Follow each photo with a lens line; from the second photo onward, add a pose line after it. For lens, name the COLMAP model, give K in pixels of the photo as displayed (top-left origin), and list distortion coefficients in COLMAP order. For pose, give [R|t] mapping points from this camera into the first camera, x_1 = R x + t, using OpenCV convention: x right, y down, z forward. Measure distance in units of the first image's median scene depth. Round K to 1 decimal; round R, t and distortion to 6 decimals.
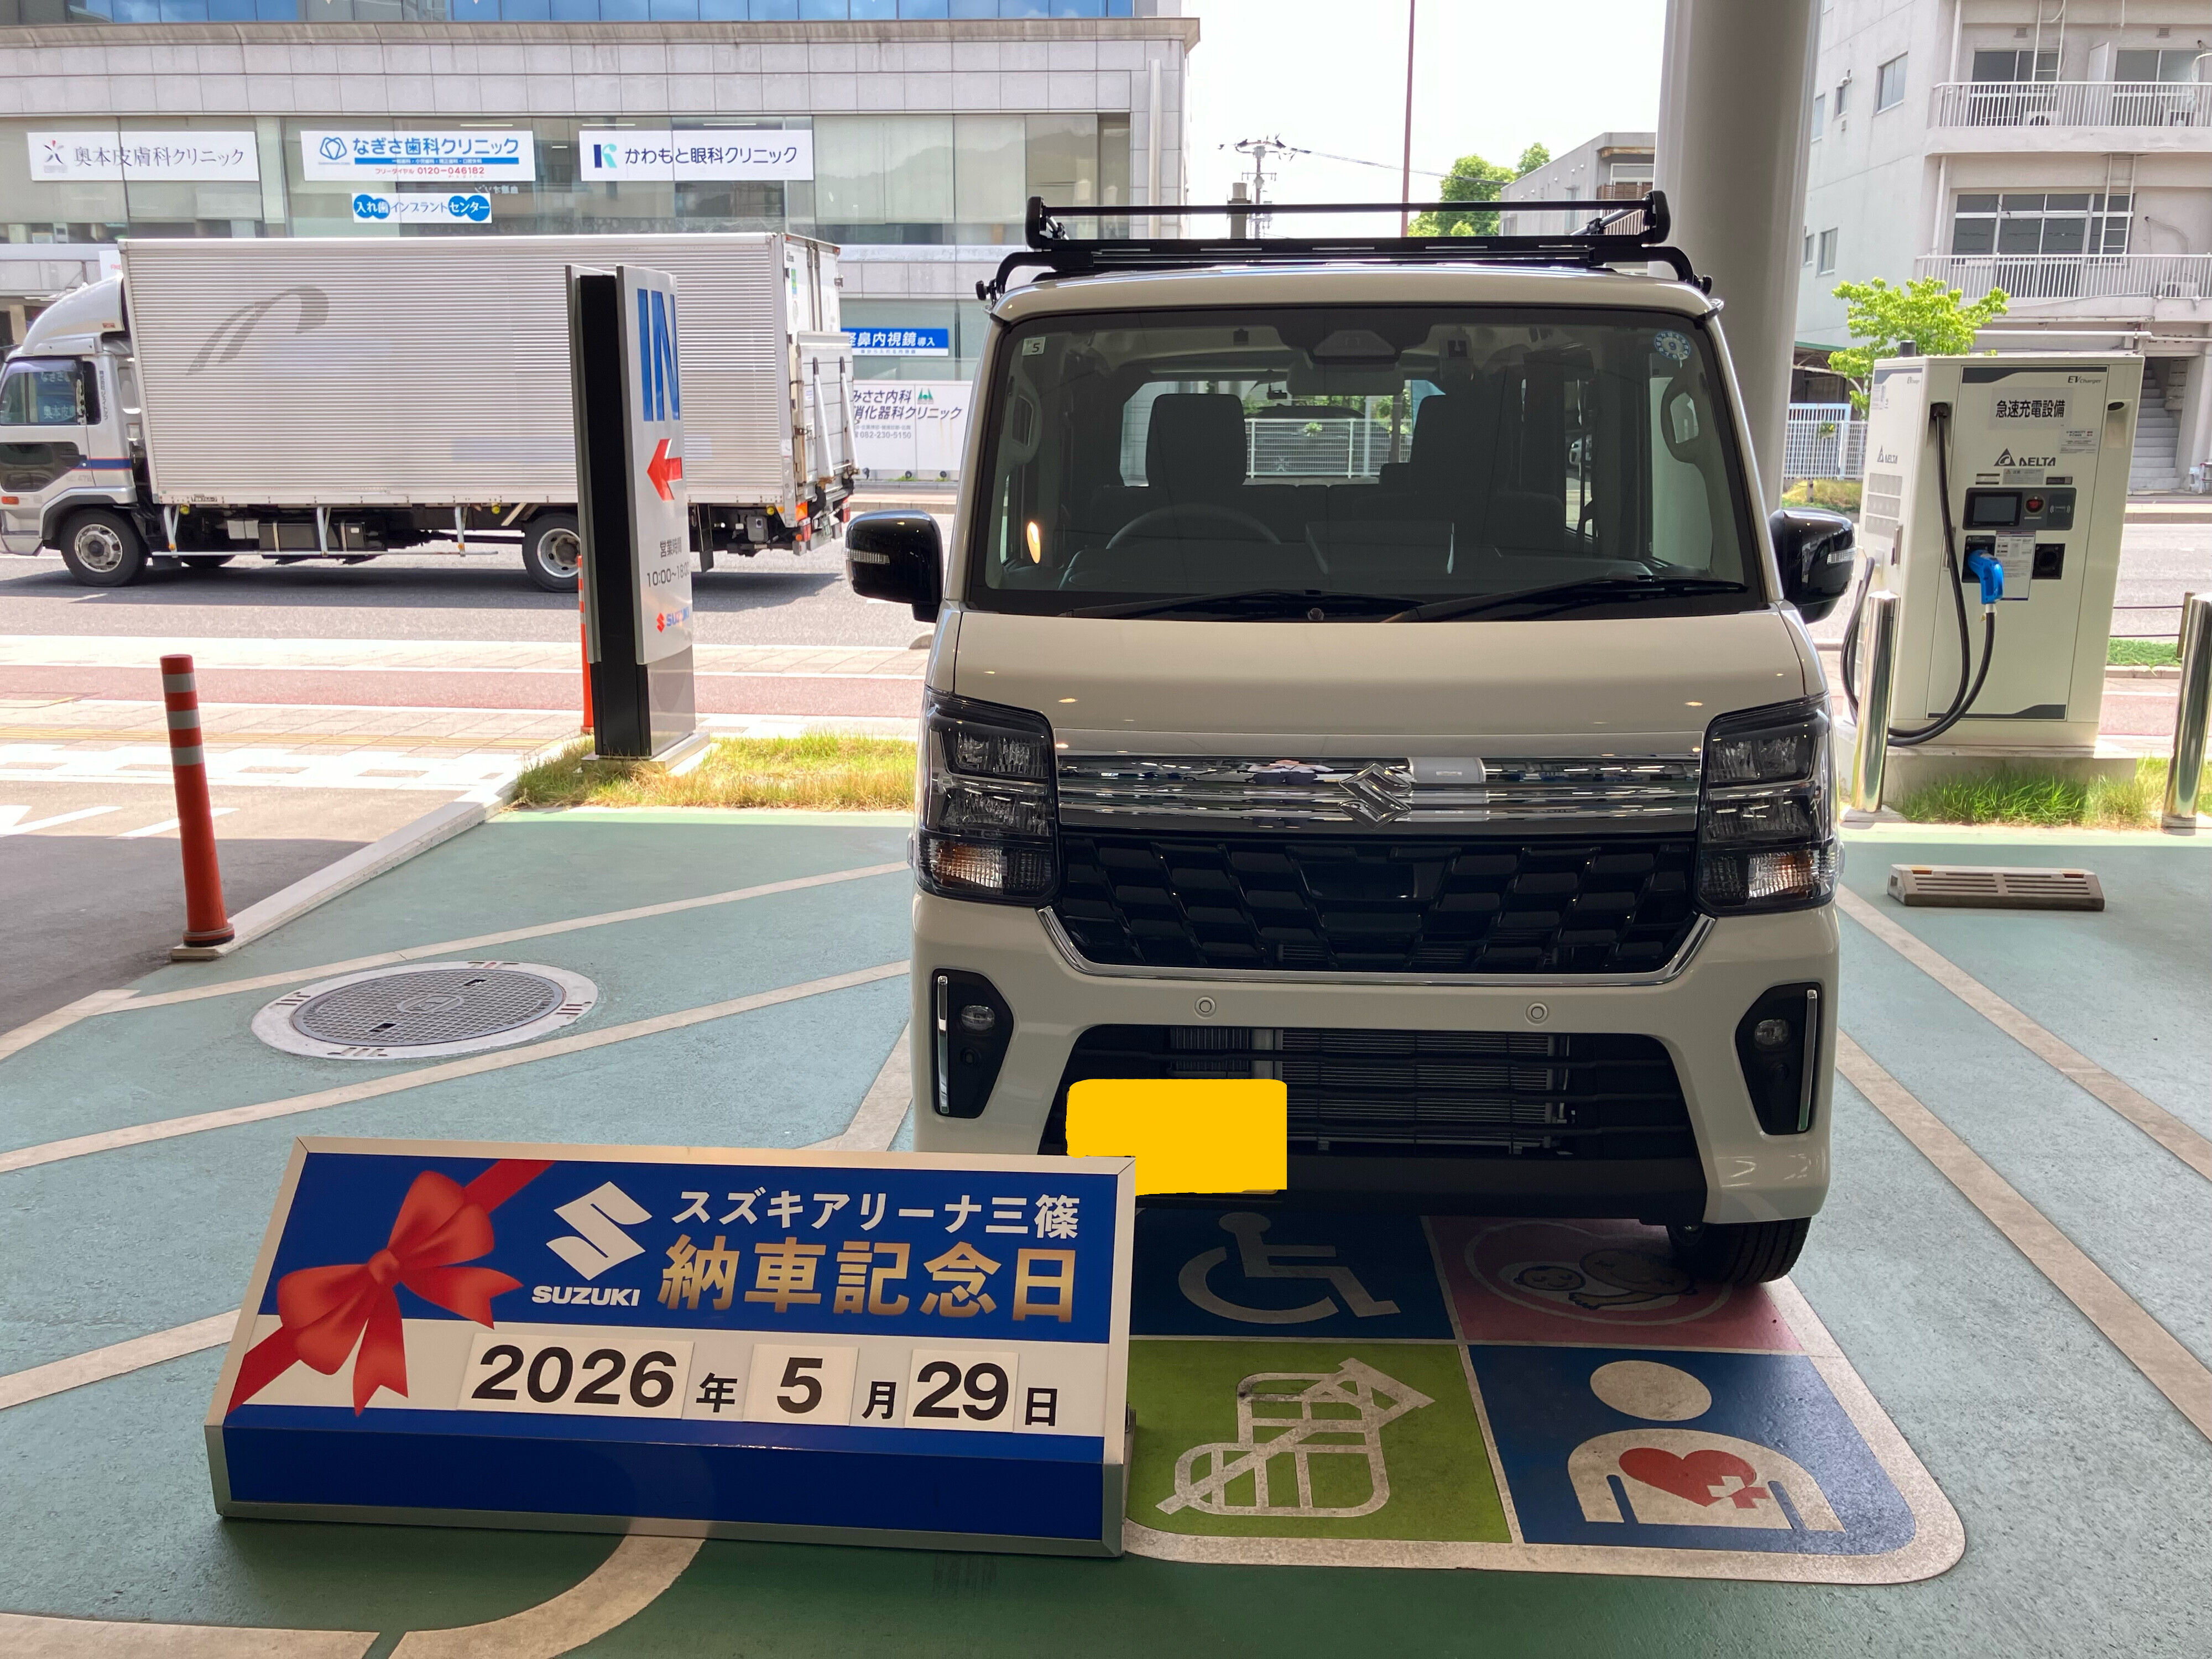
lens RADIAL K [[1858.3, 0, 1201.5], [0, 1858.3, 829.9], [0, 0, 1]] dist [0.066834, -0.119304]
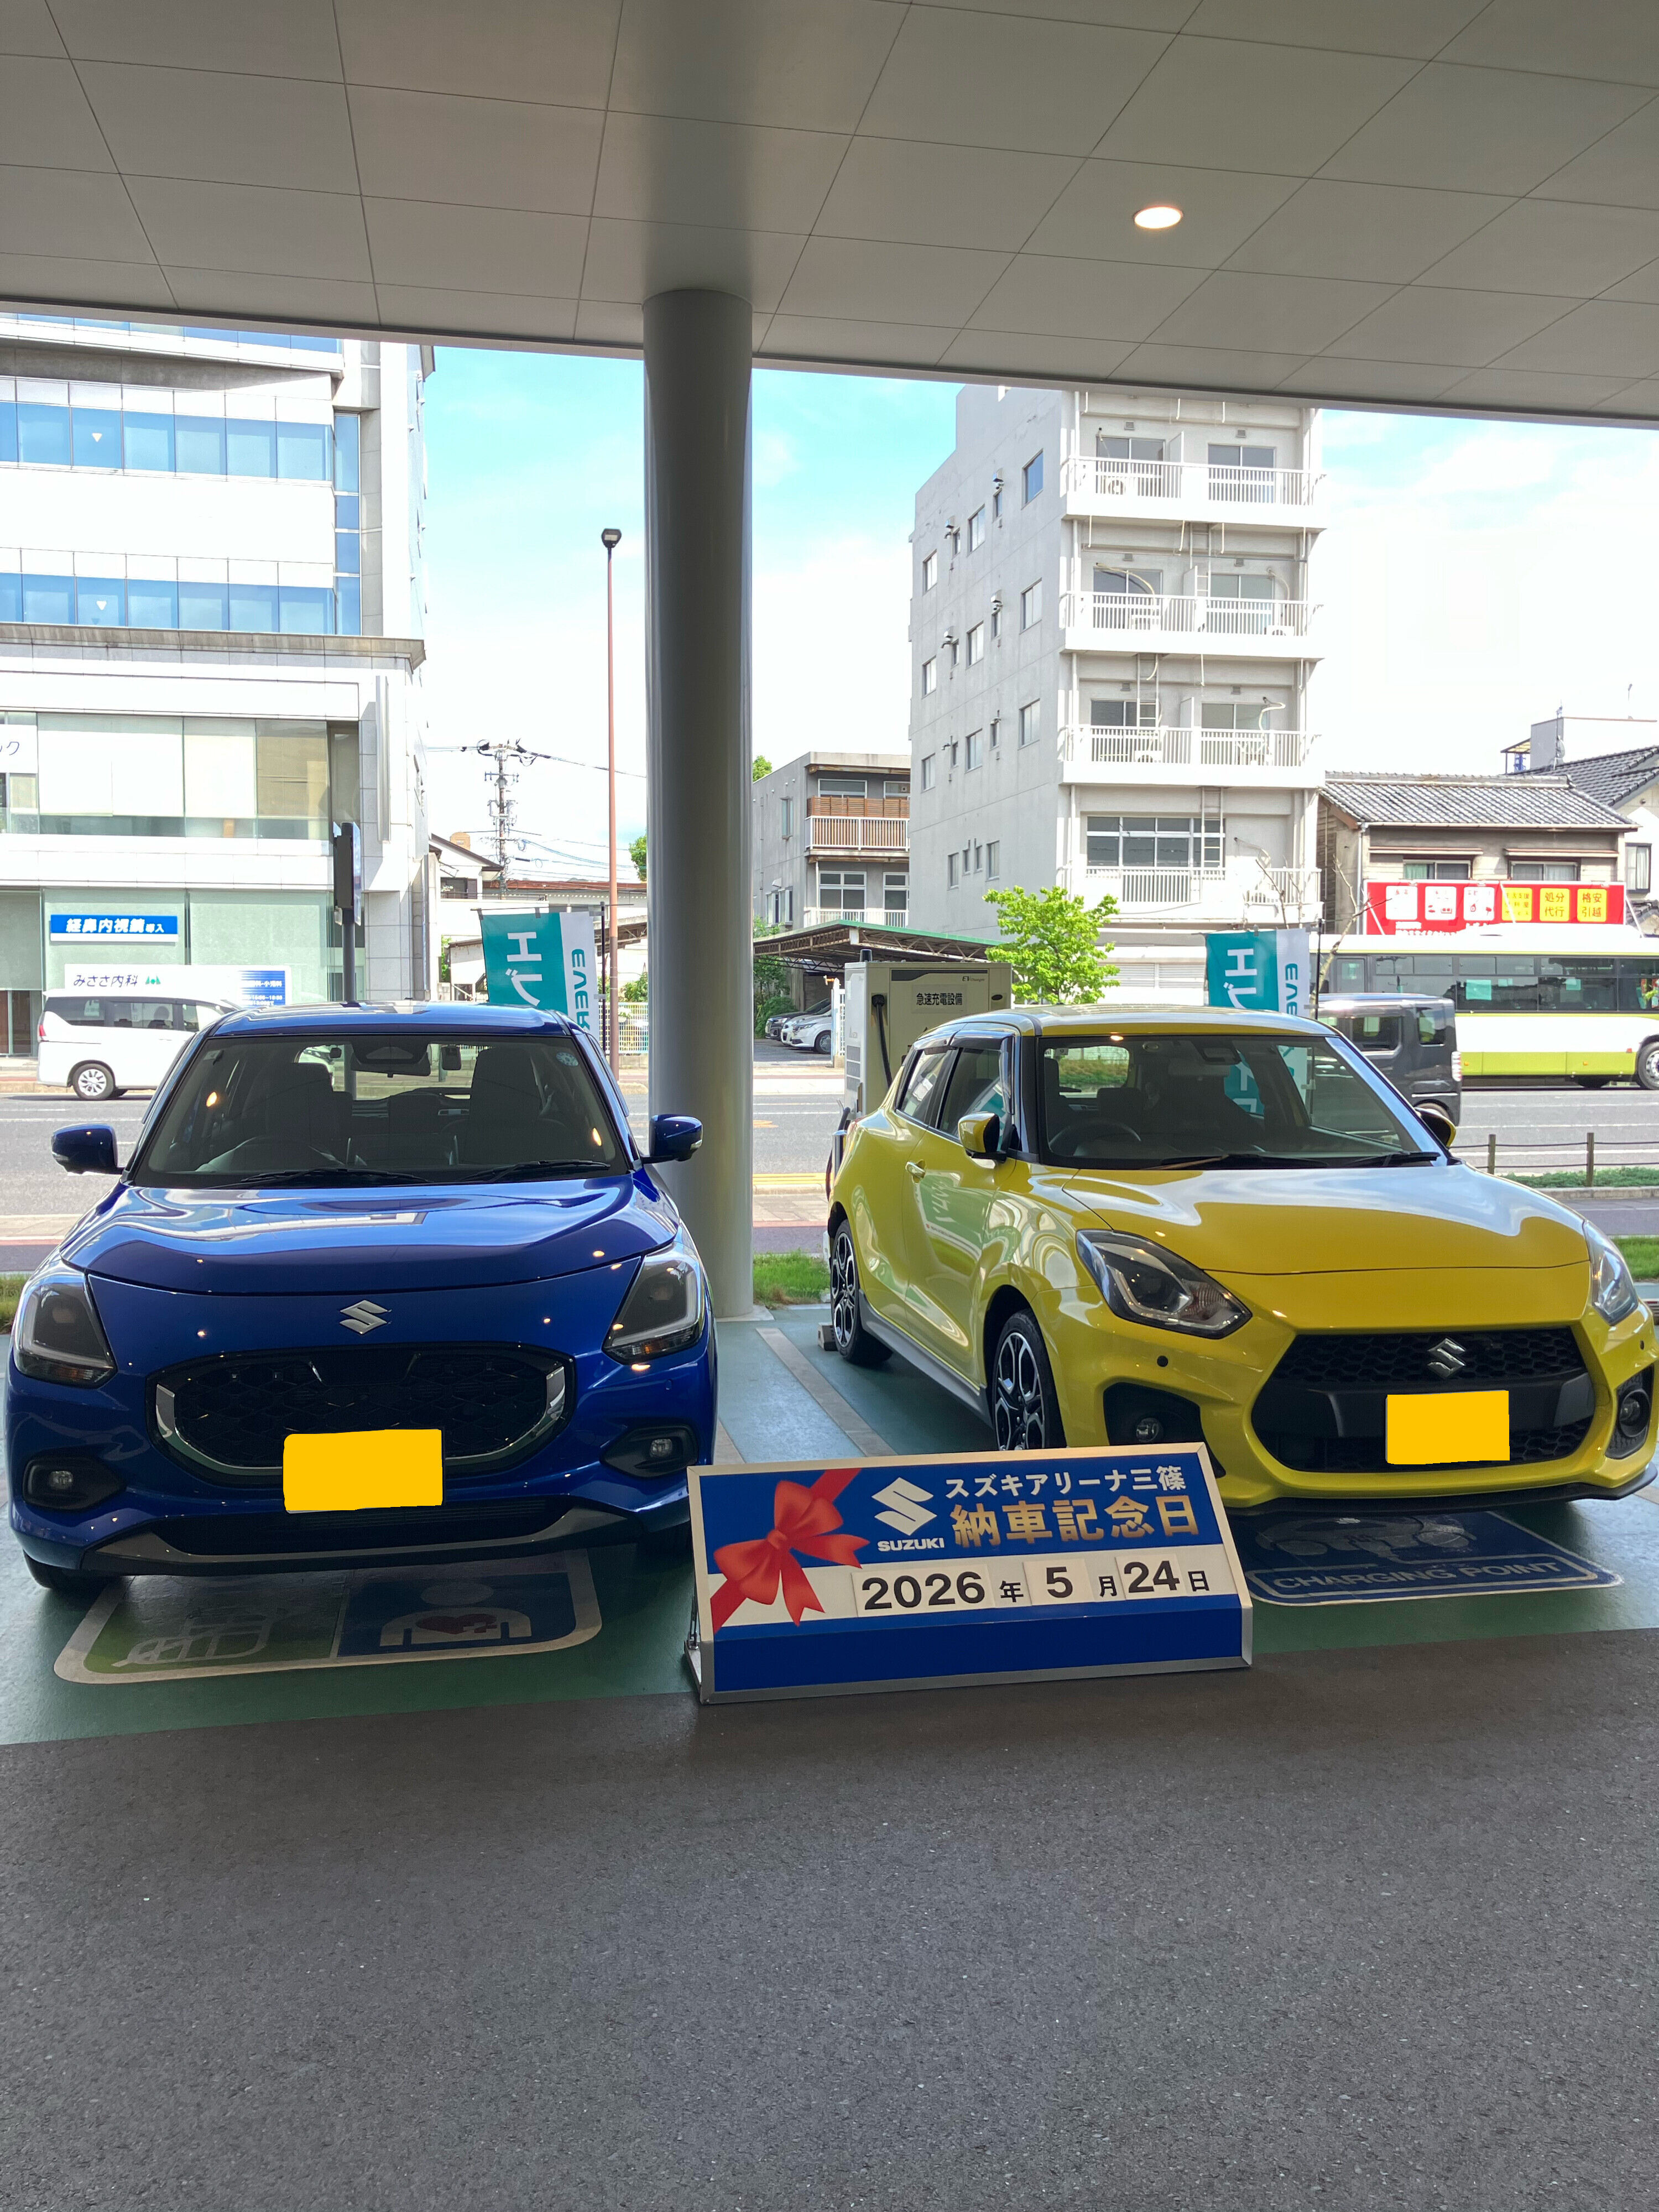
lens RADIAL K [[1824.3, 0, 820.8], [0, 1824.3, 1187.2], [0, 0, 1]] dist [0.000260, -0.012457]
pose [[0.965735, -0.028964, 0.257910, -0.781369], [0.058257, 0.992586, -0.106670, 0.105203], [-0.252908, 0.118040, 0.960262, -0.504462]]
